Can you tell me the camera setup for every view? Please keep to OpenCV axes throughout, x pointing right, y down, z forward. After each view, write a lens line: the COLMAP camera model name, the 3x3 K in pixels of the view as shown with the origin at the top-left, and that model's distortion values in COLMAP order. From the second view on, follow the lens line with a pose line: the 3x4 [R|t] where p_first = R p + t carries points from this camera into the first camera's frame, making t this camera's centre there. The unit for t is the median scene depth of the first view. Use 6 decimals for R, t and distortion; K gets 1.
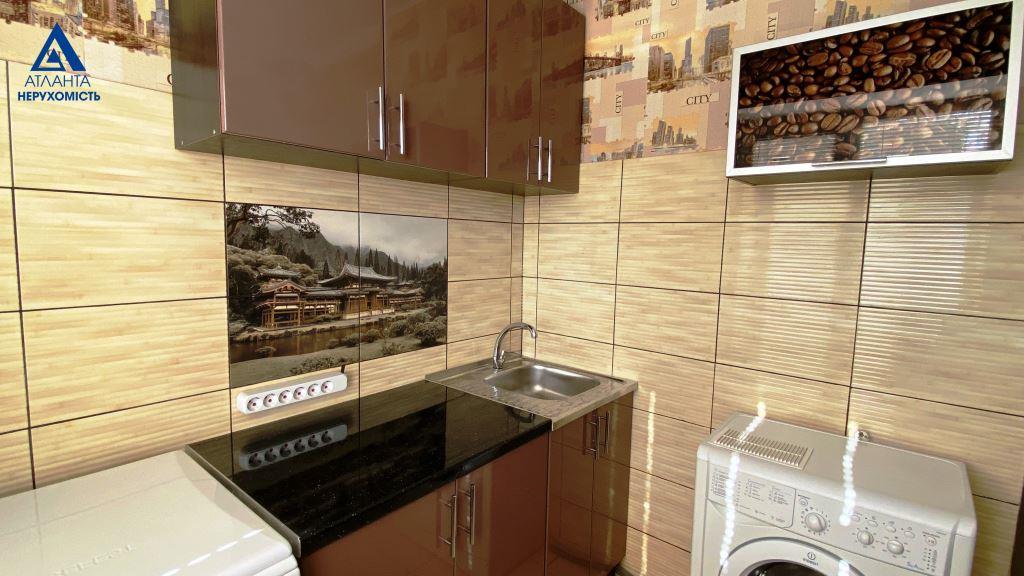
lens RADIAL K [[477.1, 0, 512.0], [0, 477.1, 288.0], [0, 0, 1]] dist [-0.000527, -0.000241]
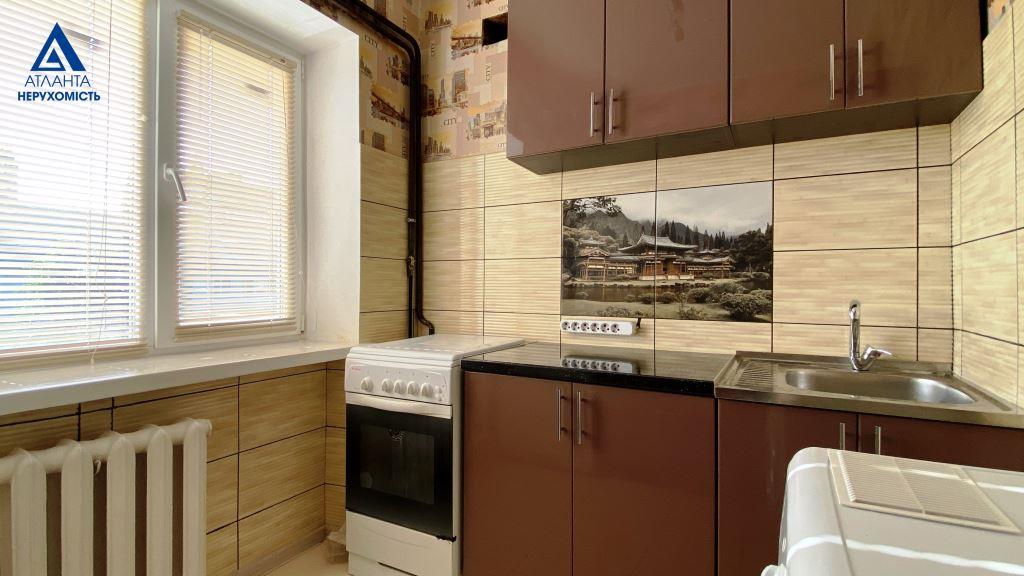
lens RADIAL K [[477.1, 0, 512.0], [0, 477.1, 288.0], [0, 0, 1]] dist [-0.000527, -0.000241]
pose [[0.154360, -0.024326, -0.987715, 0.800842], [-0.096783, 0.994517, -0.039619, 0.164947], [0.983263, 0.101710, 0.151160, 0.484568]]
